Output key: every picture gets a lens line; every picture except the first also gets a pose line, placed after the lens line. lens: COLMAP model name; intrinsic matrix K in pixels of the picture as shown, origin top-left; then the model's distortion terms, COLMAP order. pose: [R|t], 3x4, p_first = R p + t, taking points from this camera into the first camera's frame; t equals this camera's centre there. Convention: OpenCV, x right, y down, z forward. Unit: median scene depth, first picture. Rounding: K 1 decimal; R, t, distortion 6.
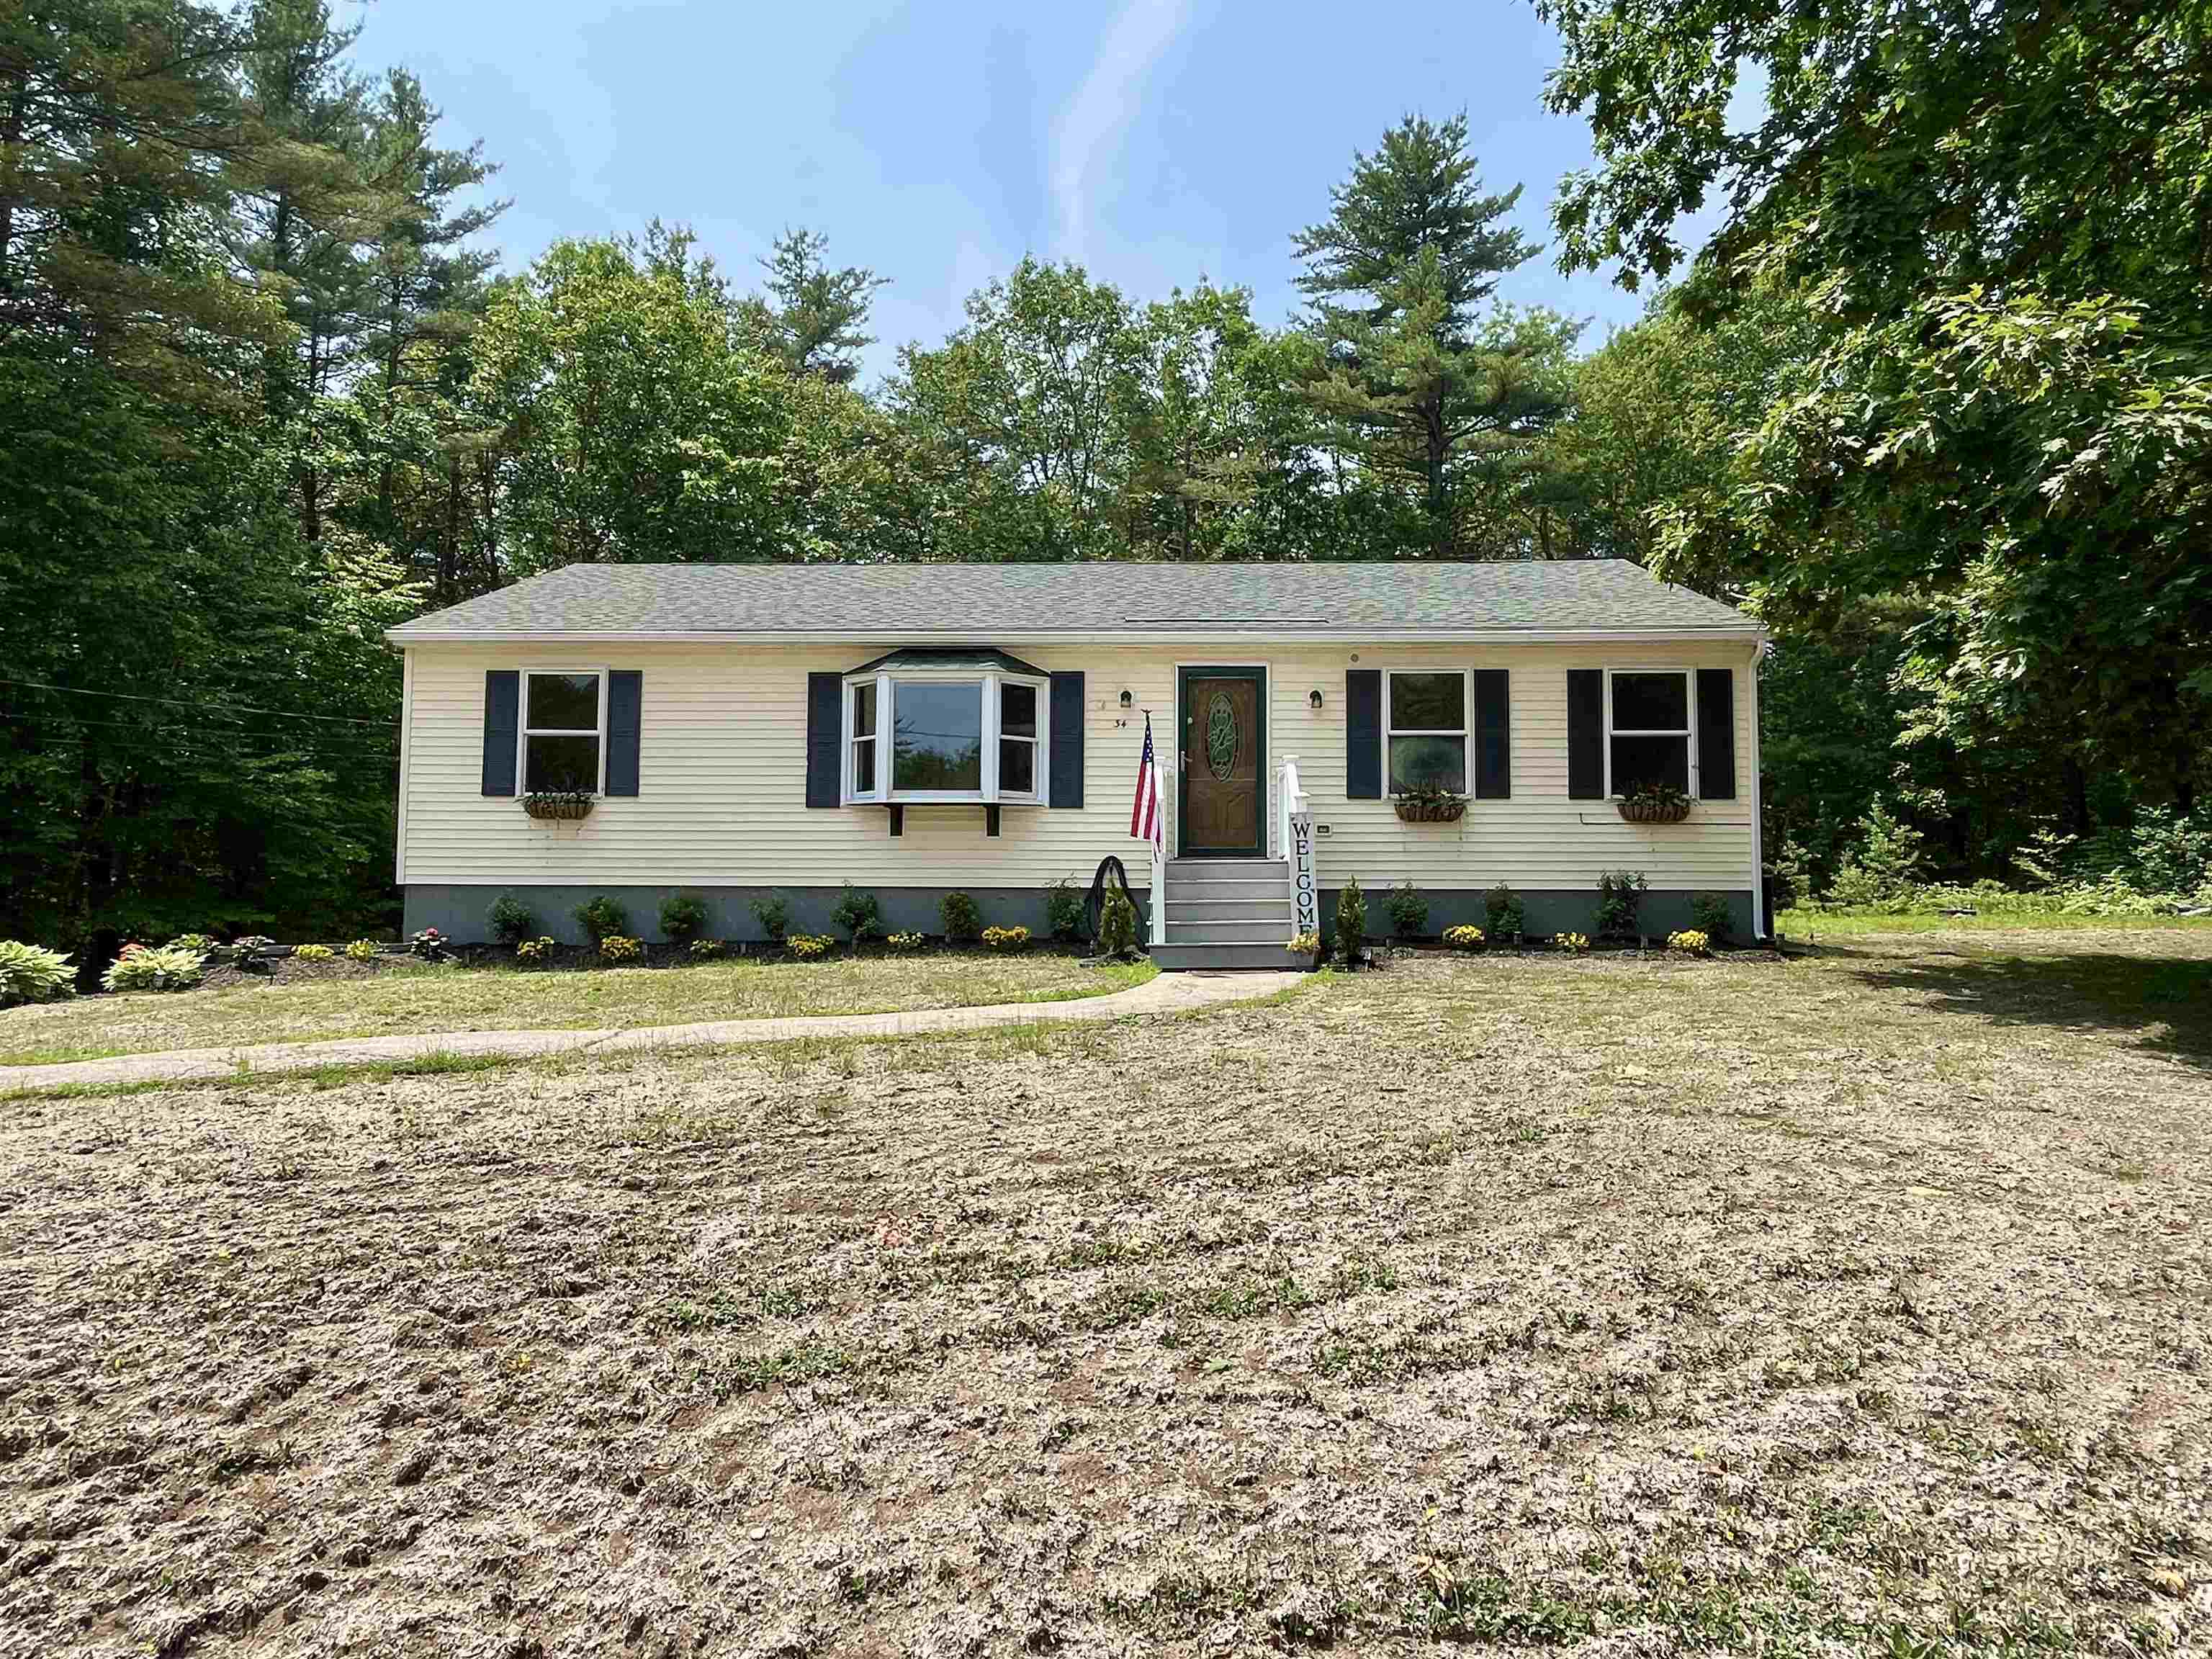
lens RADIAL K [[1394.8, 0, 1106.0], [0, 1394.8, 829.5], [0, 0, 1]] dist [-0.005302, -0.002963]
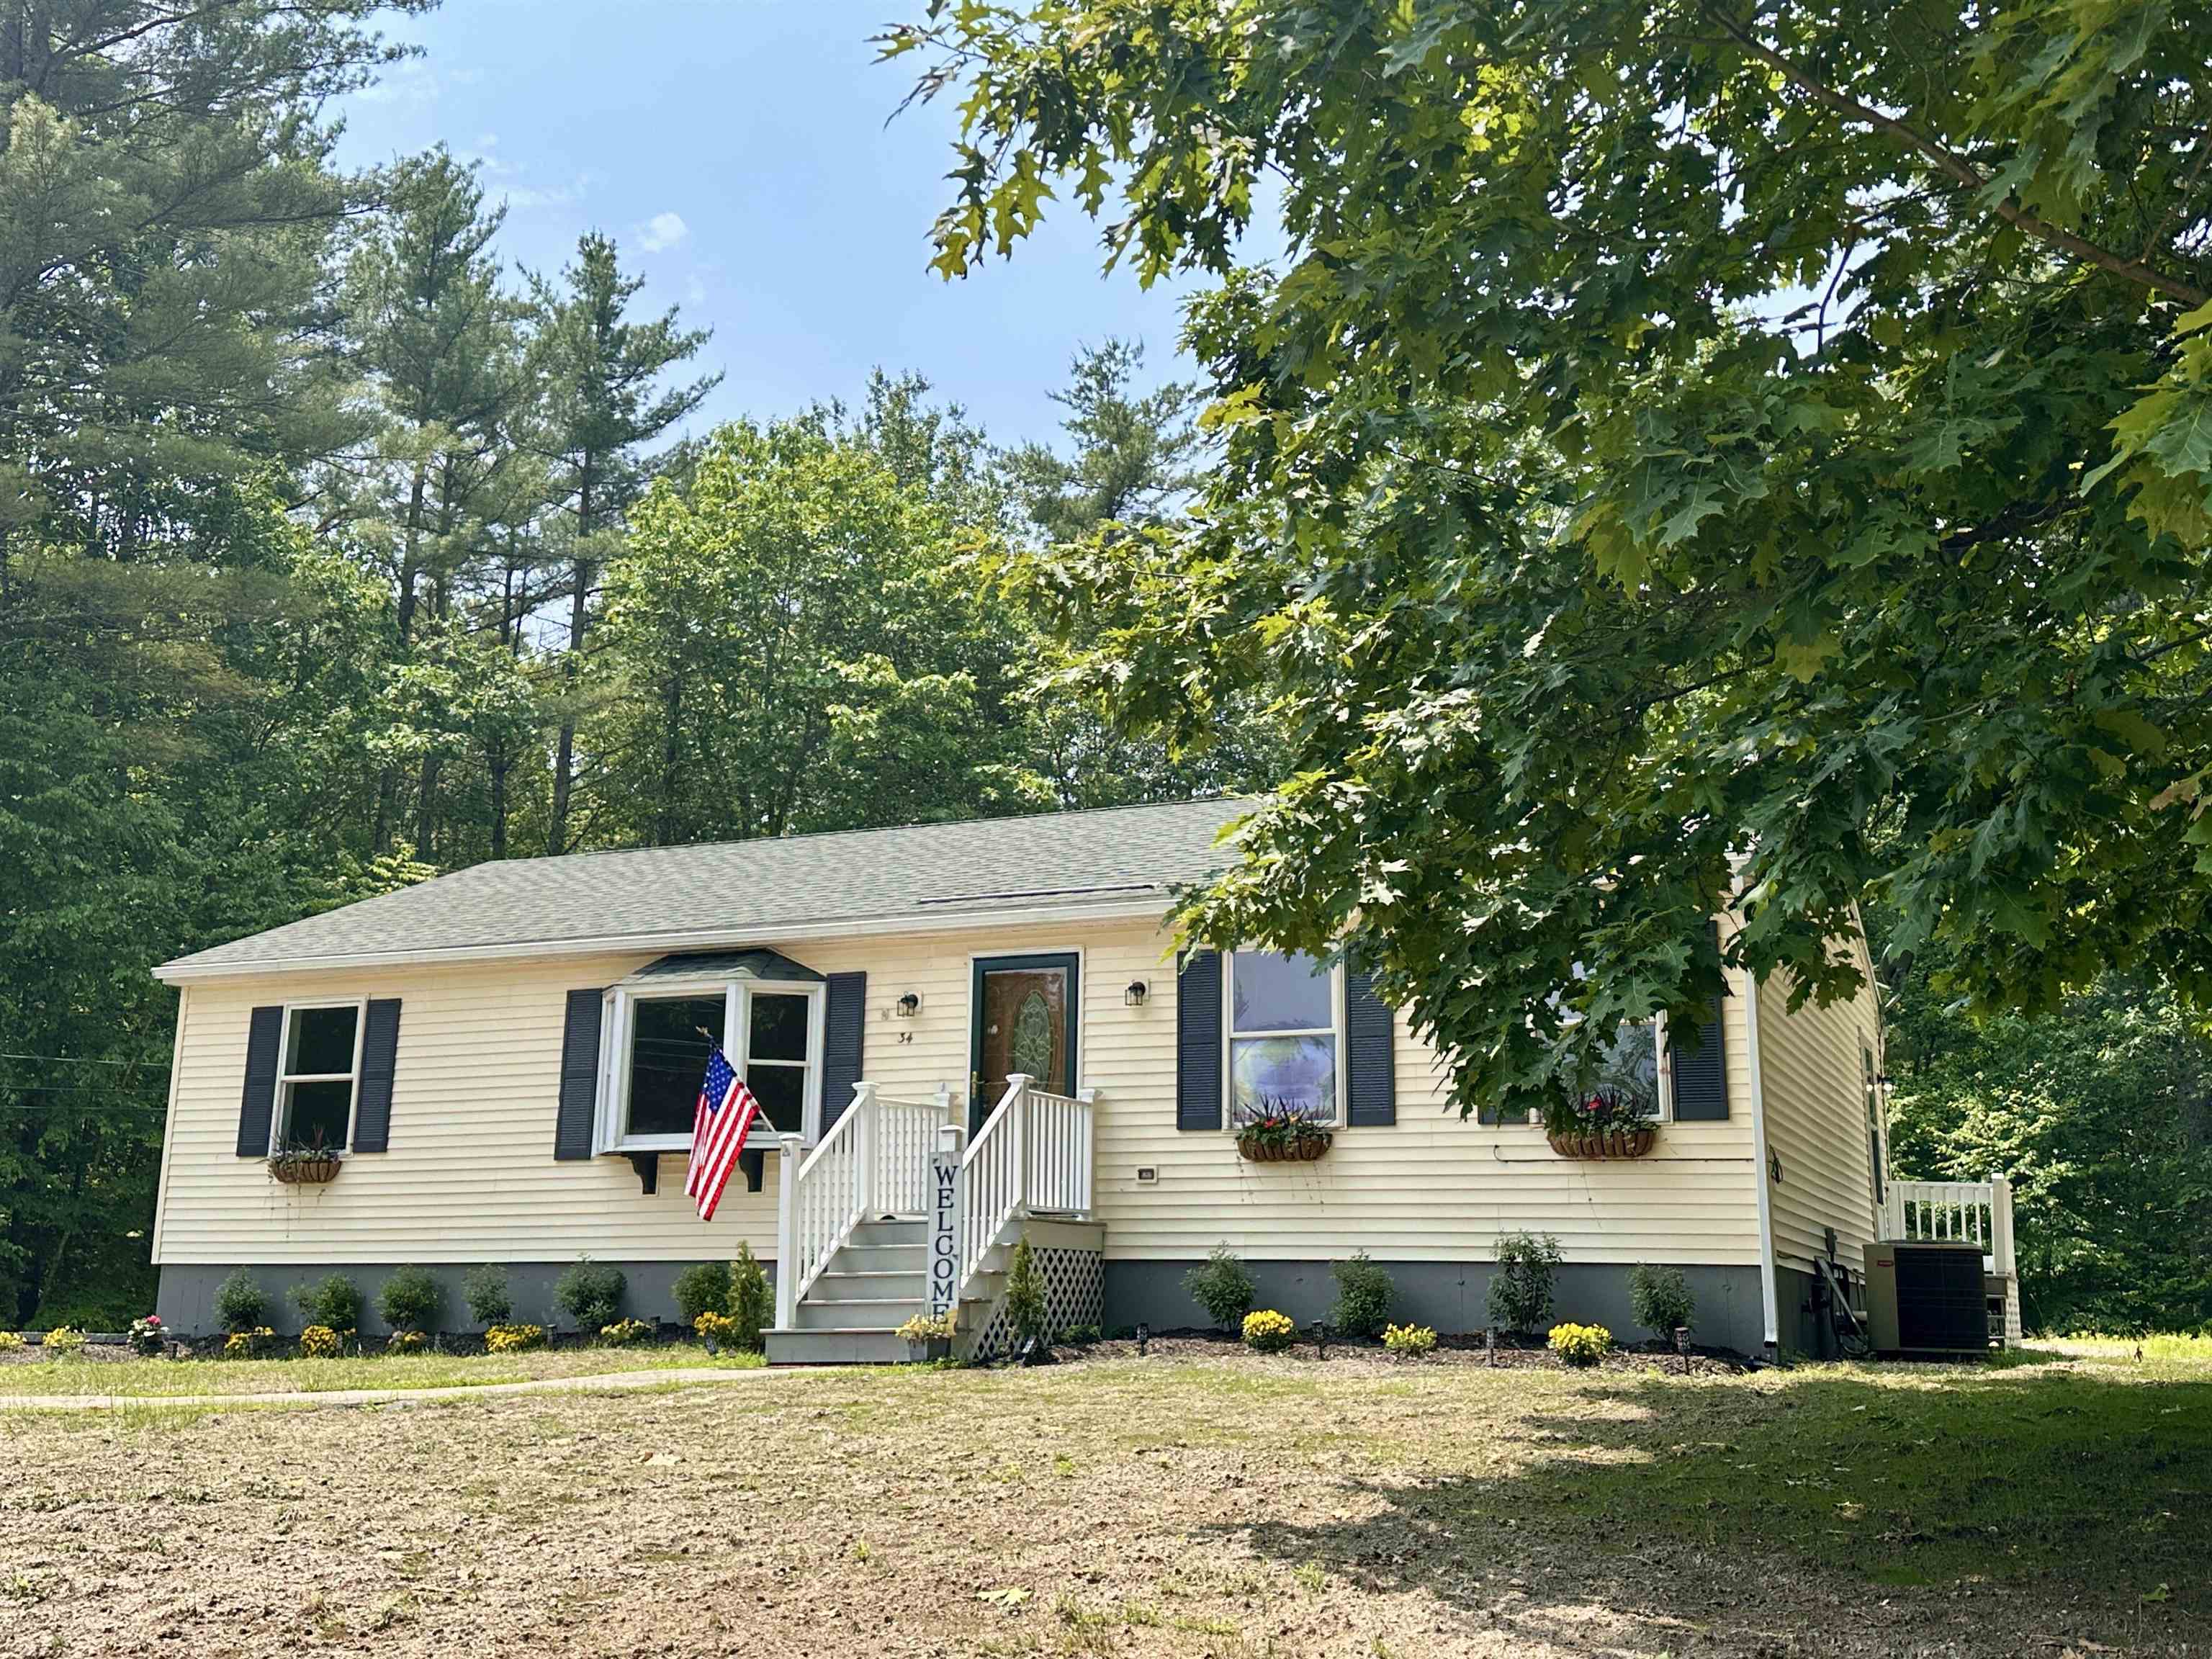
lens RADIAL K [[2260.6, 0, 1106.0], [0, 2260.6, 829.5], [0, 0, 1]] dist [0.152356, -0.338669]
pose [[0.920724, -0.075846, -0.382773, 0.583746], [0.015088, 0.987115, -0.159303, 0.009763], [0.389924, 0.140898, 0.910004, -0.088436]]
